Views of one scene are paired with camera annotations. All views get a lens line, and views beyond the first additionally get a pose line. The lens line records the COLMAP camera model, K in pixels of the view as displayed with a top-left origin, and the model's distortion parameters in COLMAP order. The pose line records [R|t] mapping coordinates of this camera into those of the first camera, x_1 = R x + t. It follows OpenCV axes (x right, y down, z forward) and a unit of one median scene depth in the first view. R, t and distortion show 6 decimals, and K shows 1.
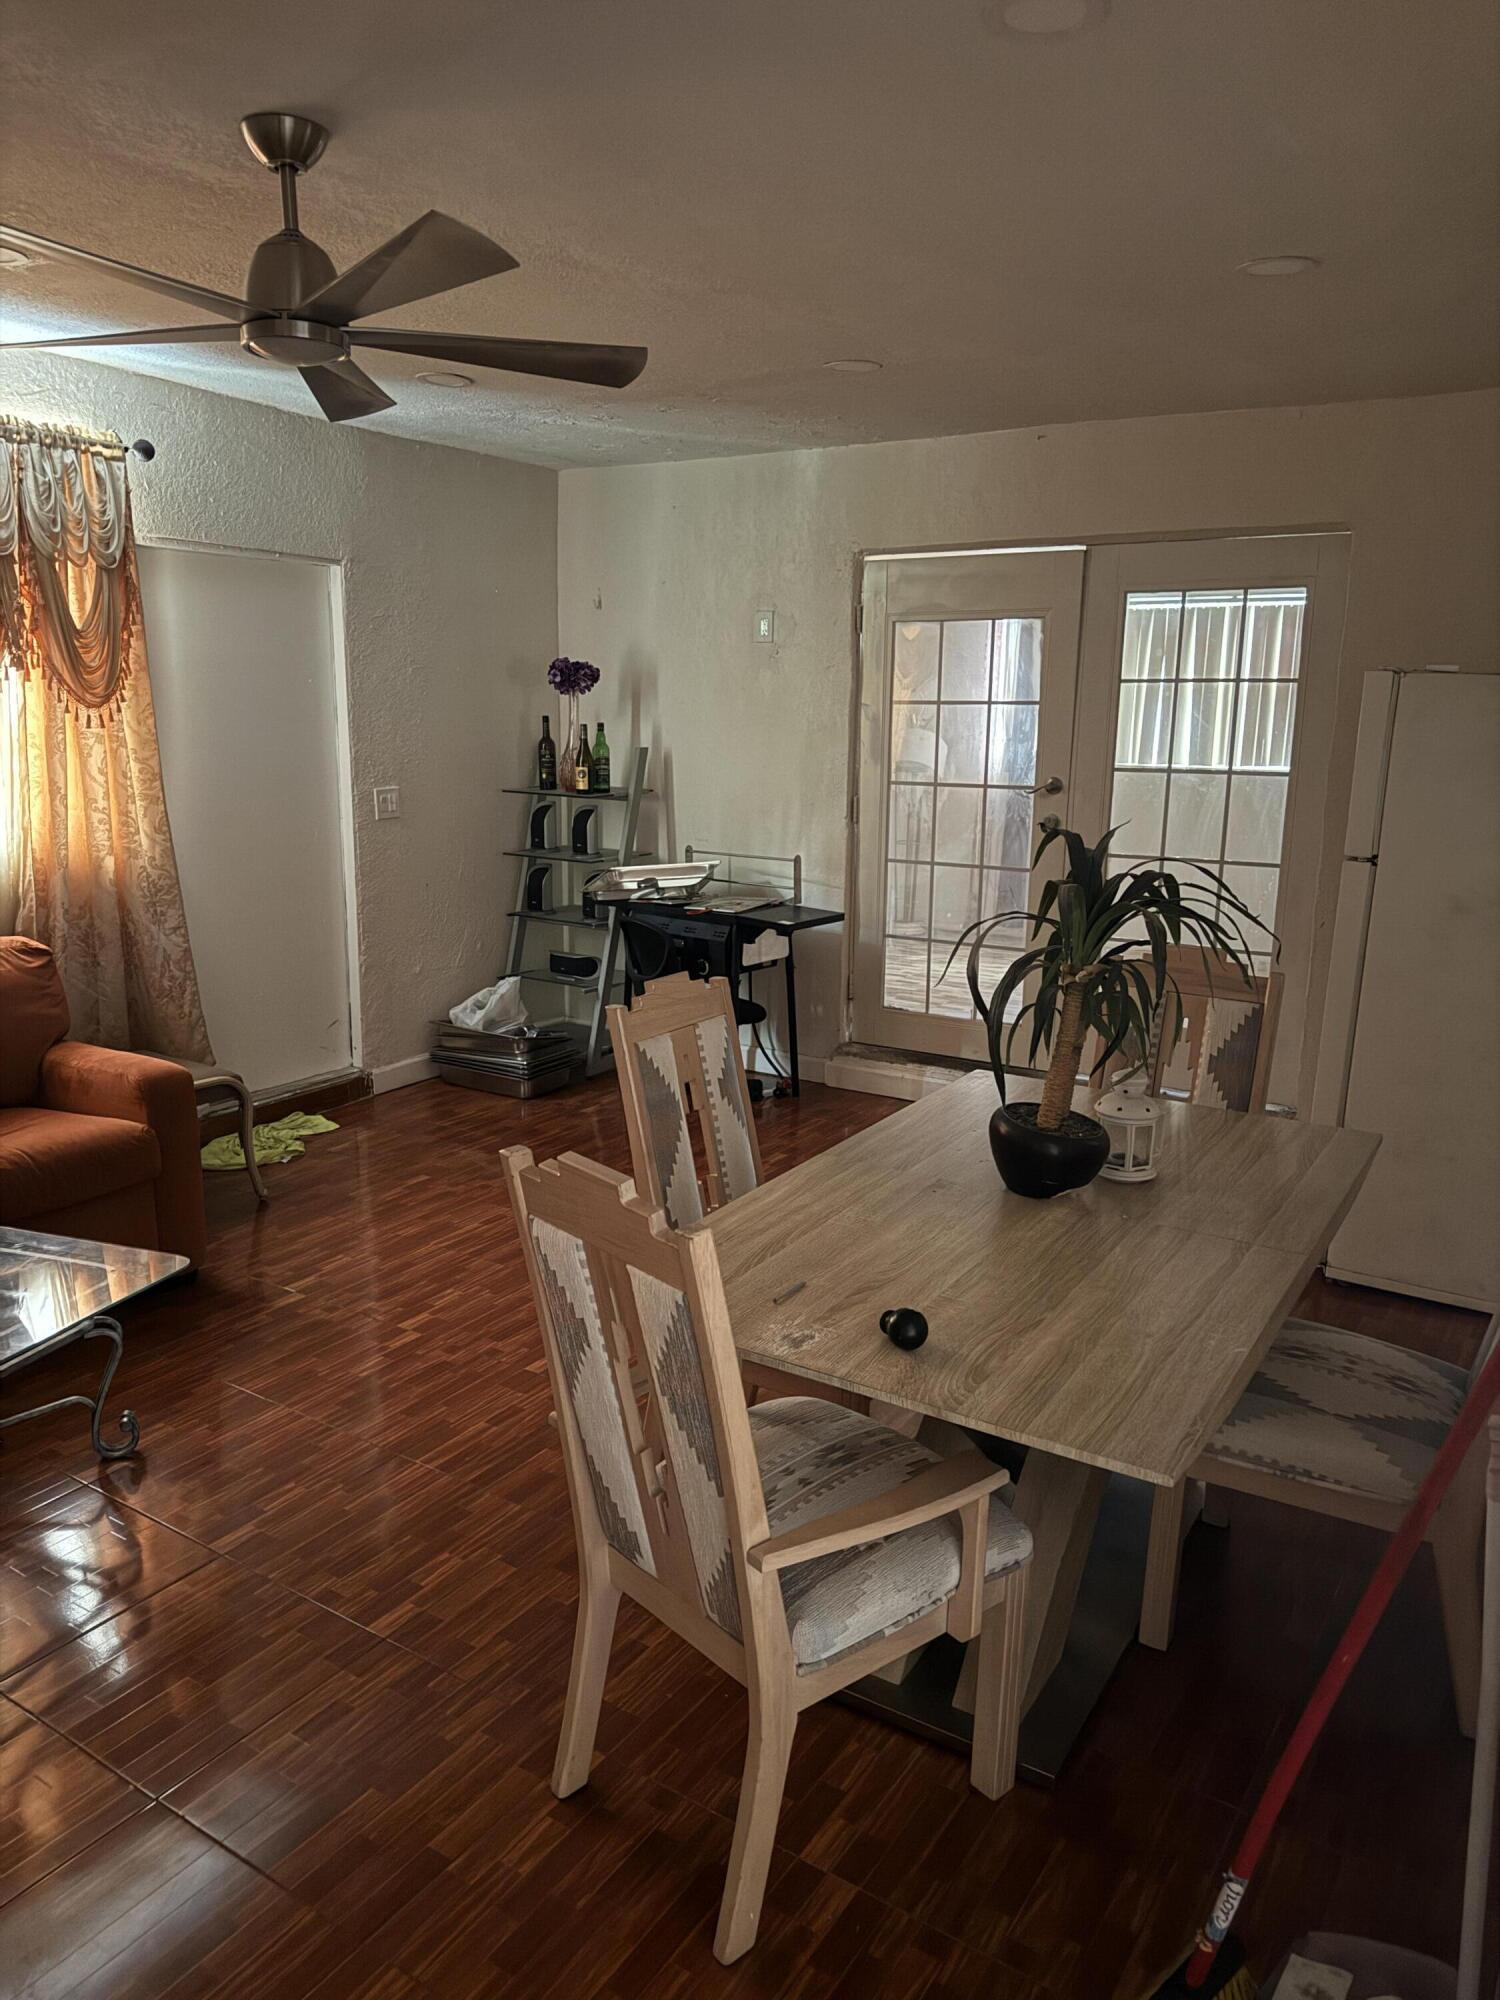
lens RADIAL K [[1384.4, 0, 744.2], [0, 1384.4, 1003.7], [0, 0, 1]] dist [0.043717, -0.061668]
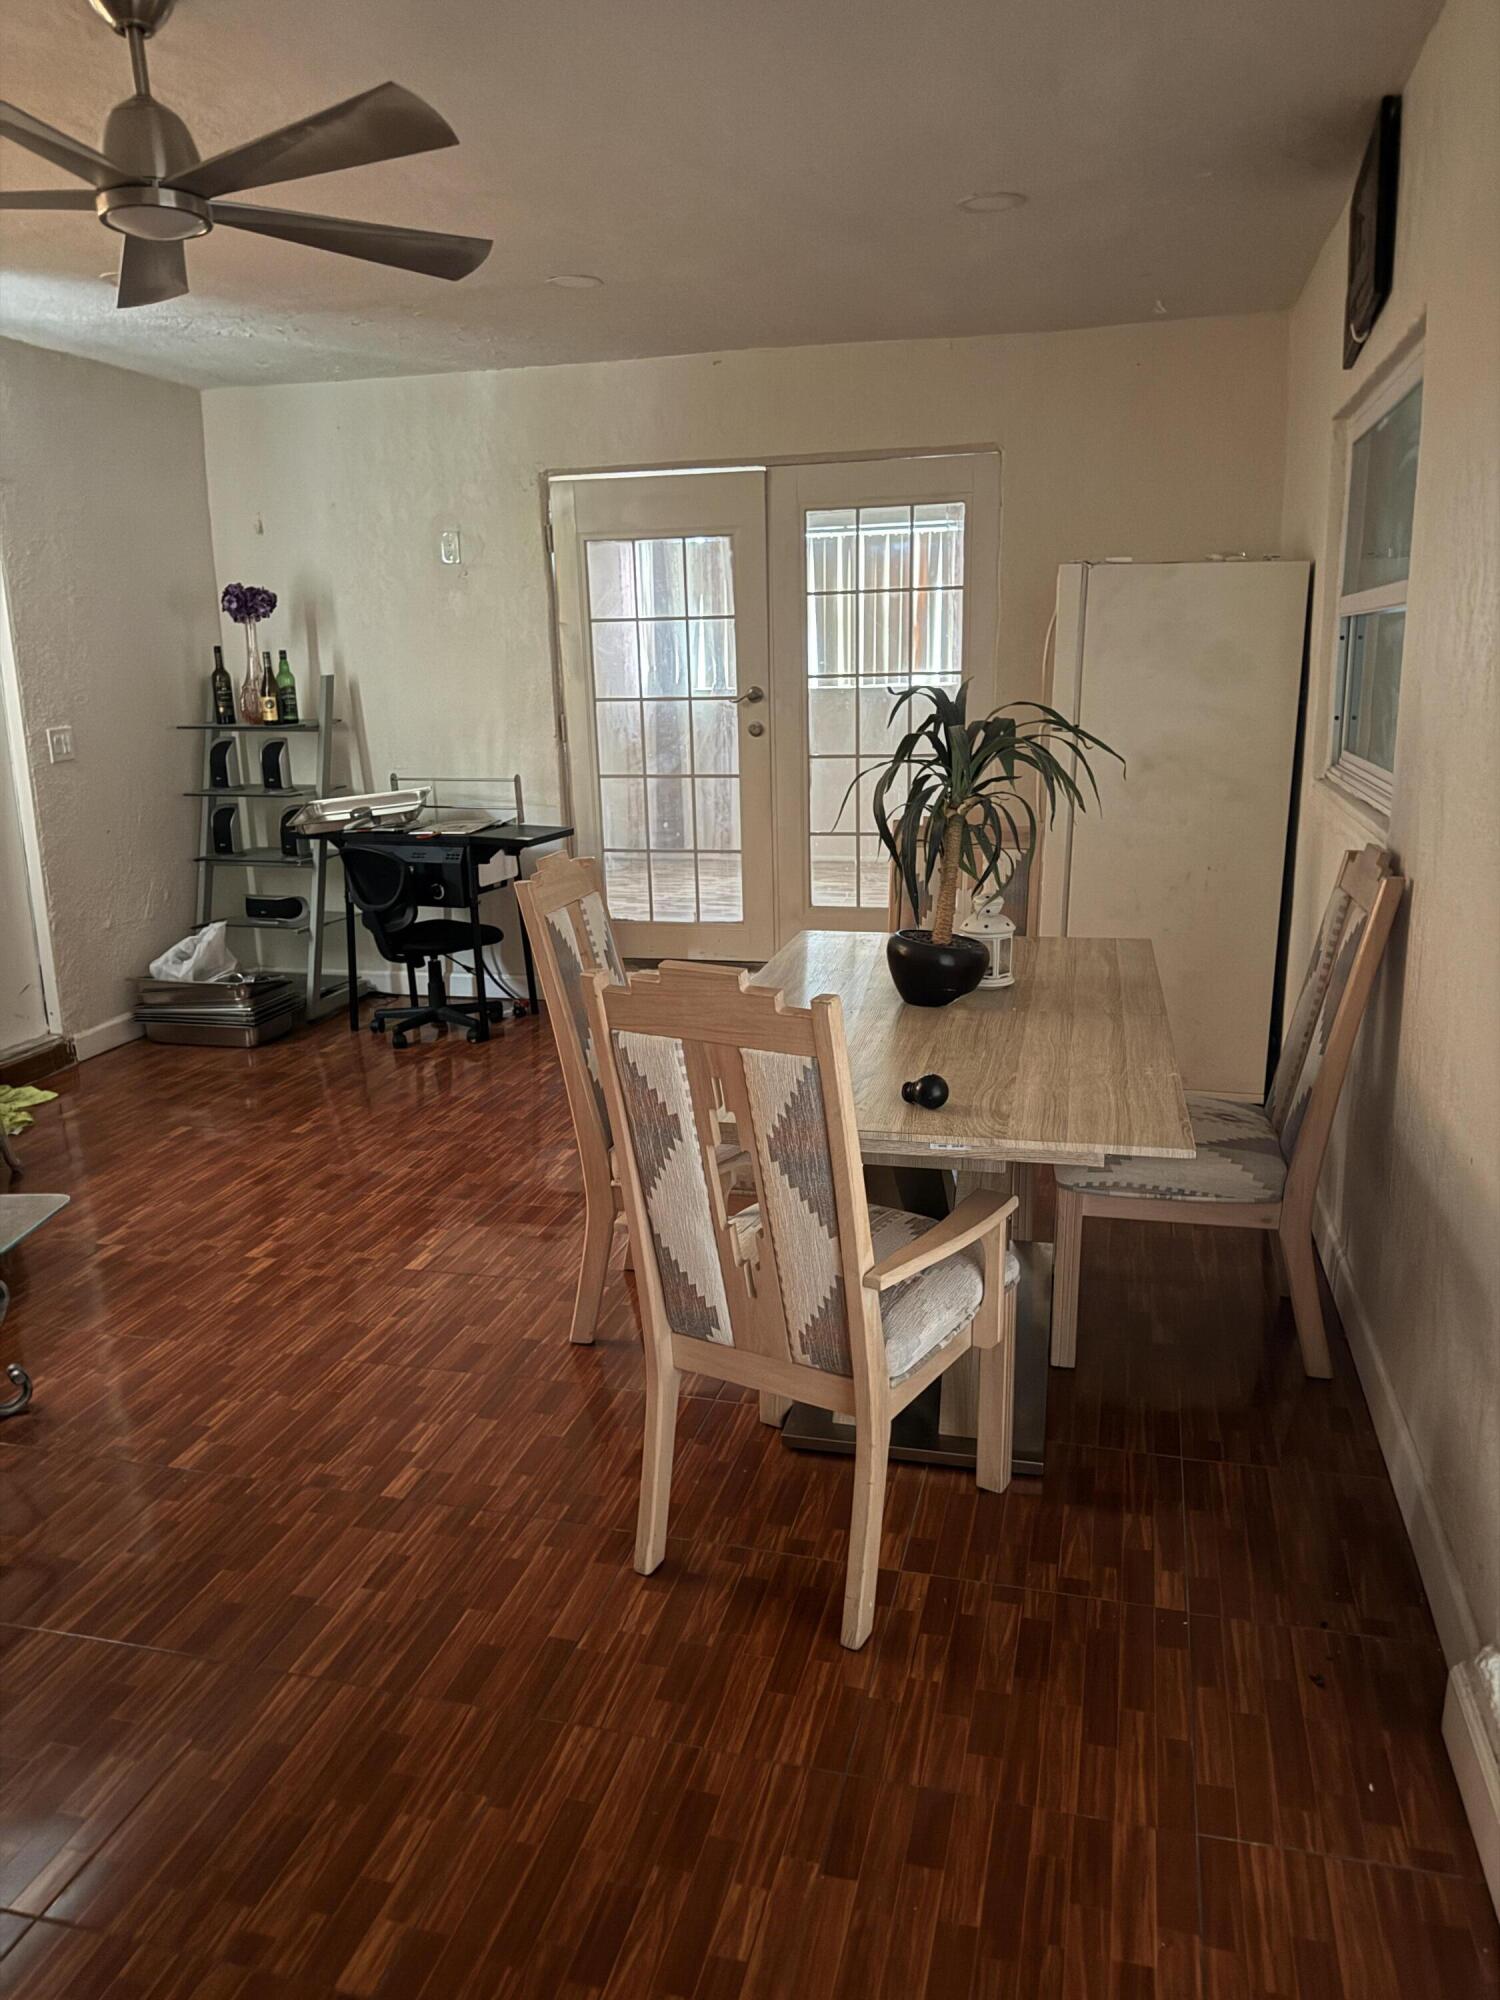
lens RADIAL K [[1384.4, 0, 760.6], [0, 1384.4, 994.6], [0, 0, 1]] dist [0.043717, -0.061668]
pose [[0.947452, -0.106727, 0.301569, -0.119435], [0.098750, 0.994242, 0.041619, 0.029423], [-0.304274, -0.009652, 0.952536, -0.023502]]
